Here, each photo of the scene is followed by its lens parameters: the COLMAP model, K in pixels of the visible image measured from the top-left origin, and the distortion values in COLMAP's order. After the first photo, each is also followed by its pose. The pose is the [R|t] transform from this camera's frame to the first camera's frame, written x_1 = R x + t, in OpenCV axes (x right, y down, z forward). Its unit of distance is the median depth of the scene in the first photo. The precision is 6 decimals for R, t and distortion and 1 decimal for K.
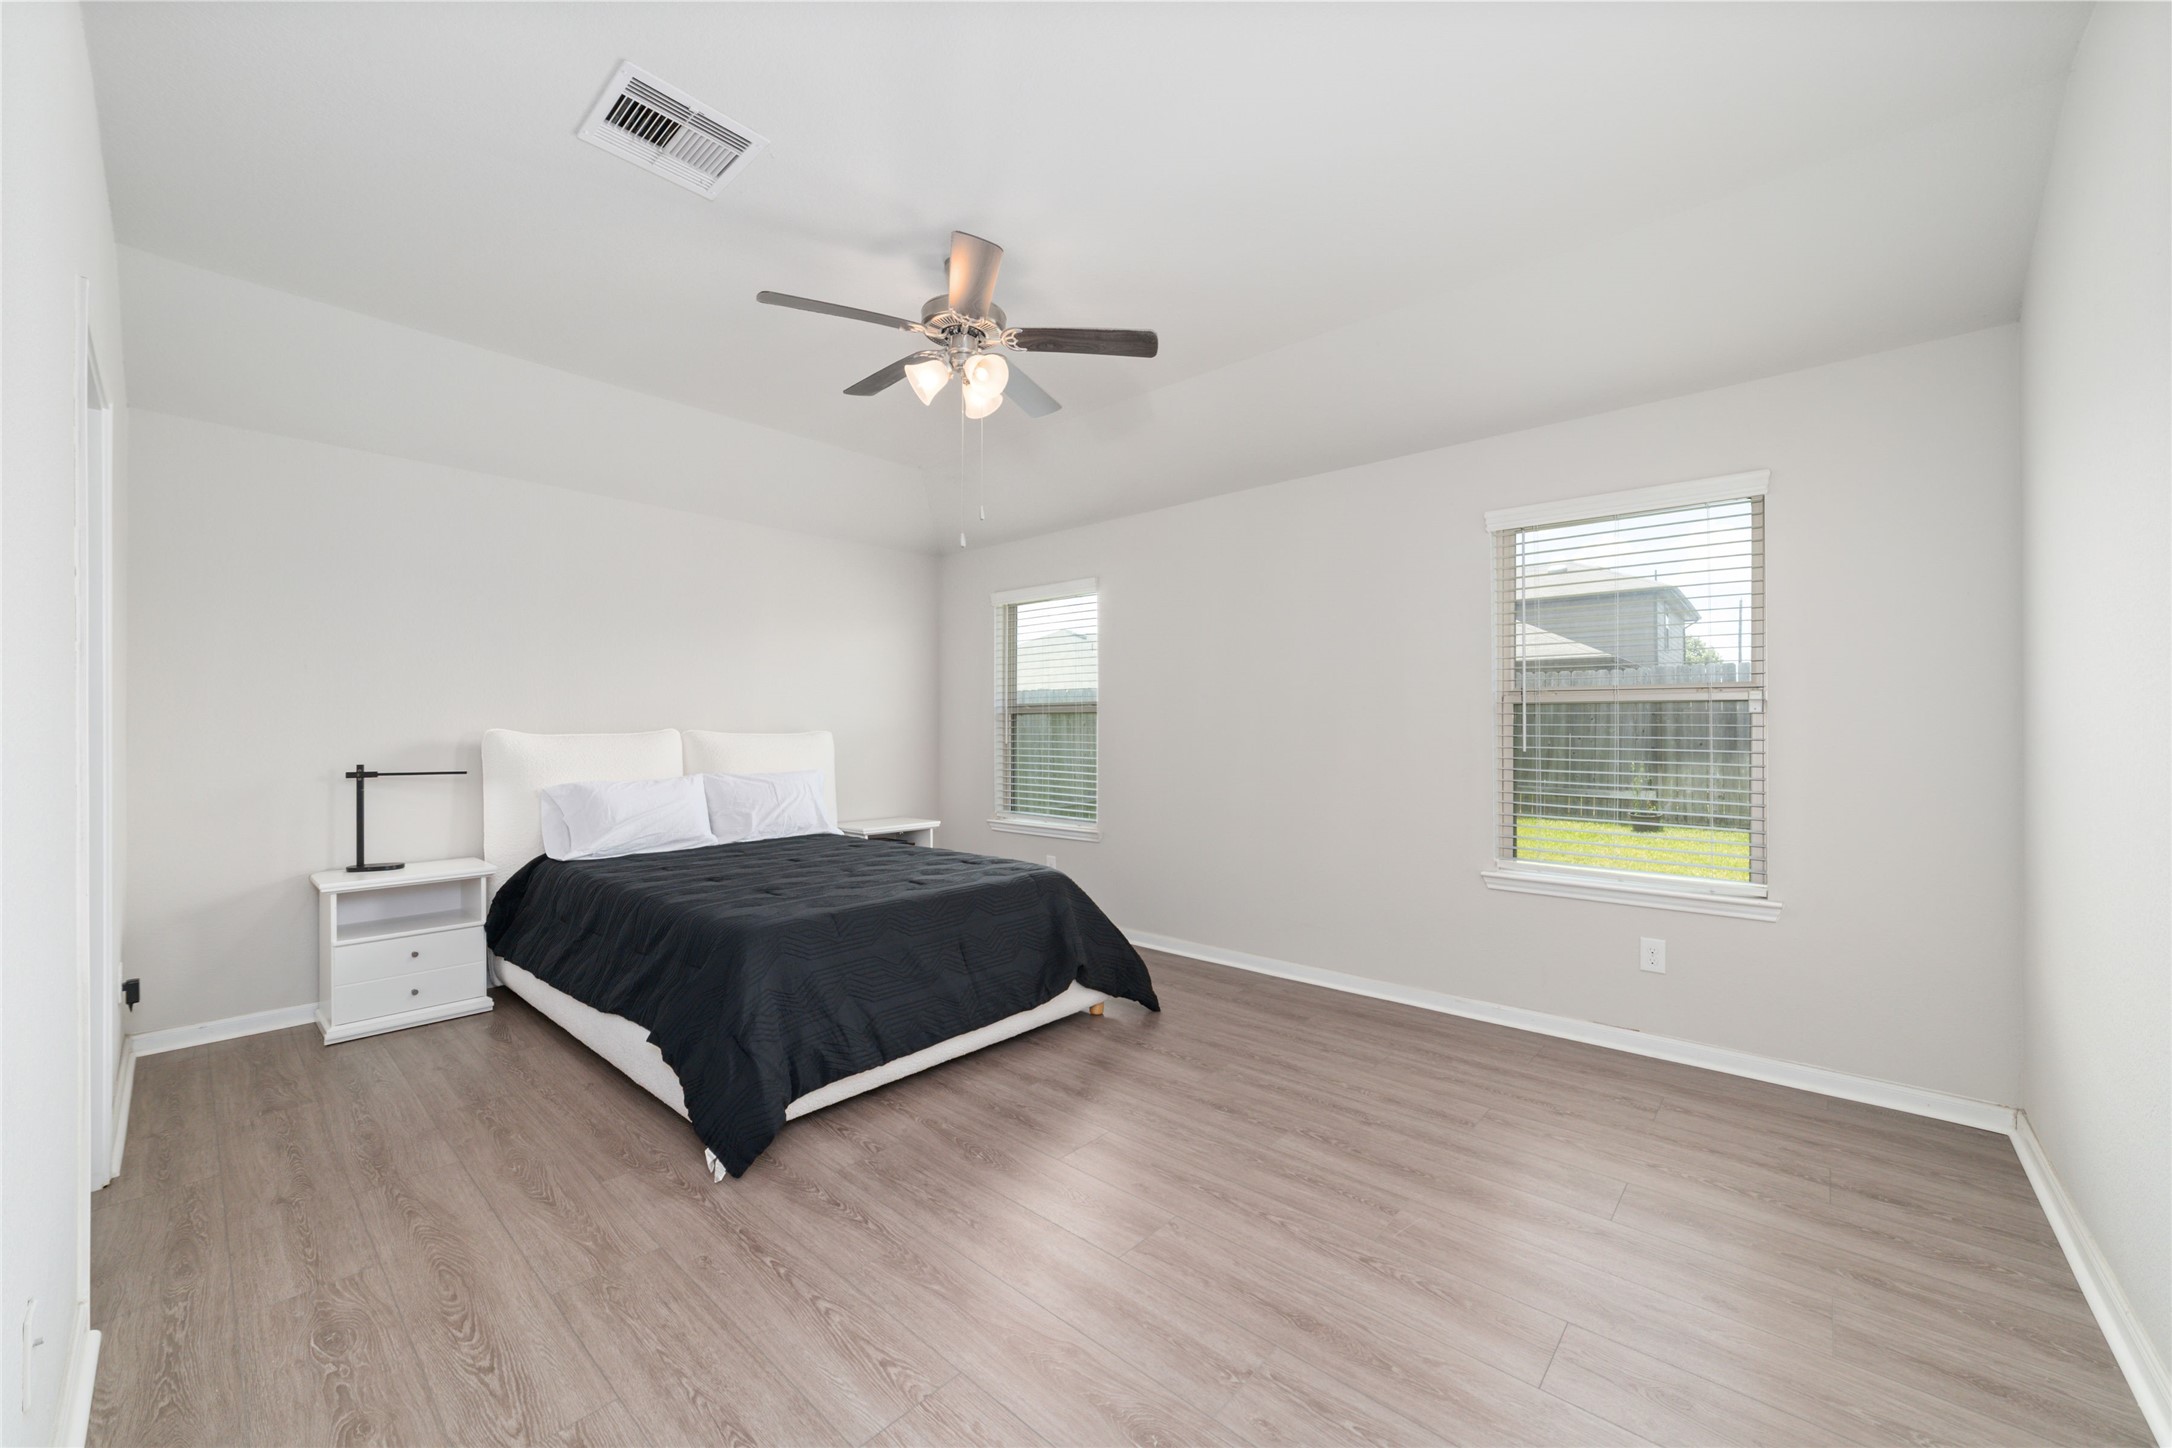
lens RADIAL K [[833.6, 0, 1089.9], [0, 833.6, 732.0], [0, 0, 1]] dist [-0.016882, 0.004657]
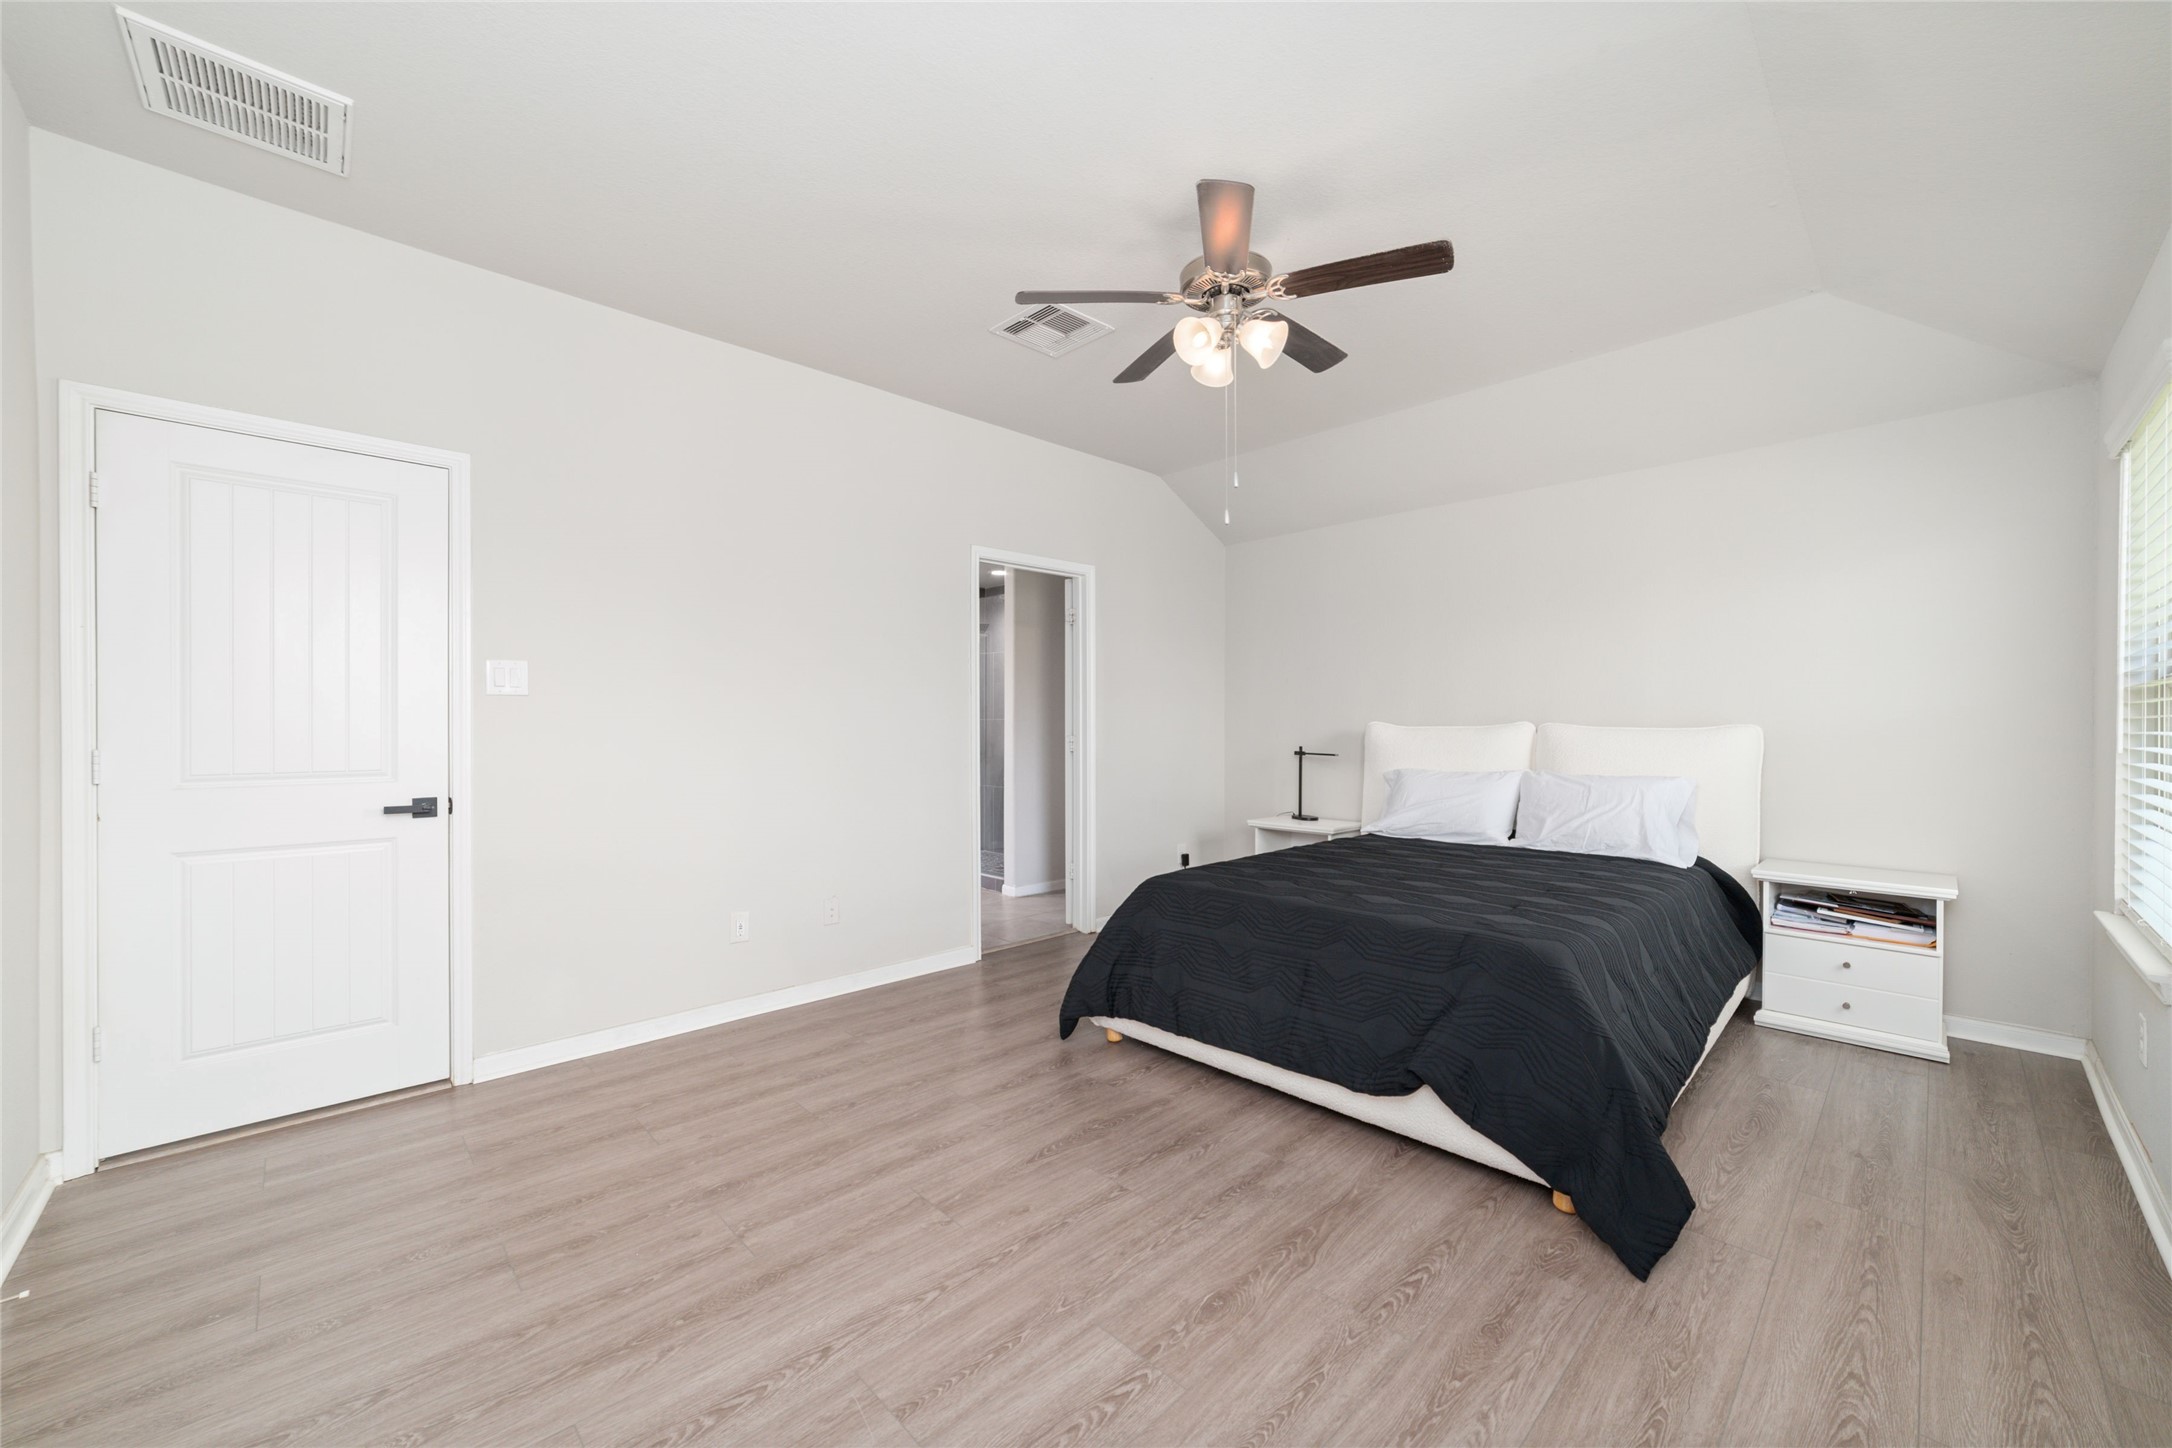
lens RADIAL K [[833.6, 0, 1071.6], [0, 833.6, 725.0], [0, 0, 1]] dist [-0.016882, 0.004657]
pose [[-0.085741, 0.001688, -0.996316, 0.745580], [-0.003462, 0.999992, 0.001992, -0.000198], [0.996311, 0.003620, -0.085734, 0.857452]]
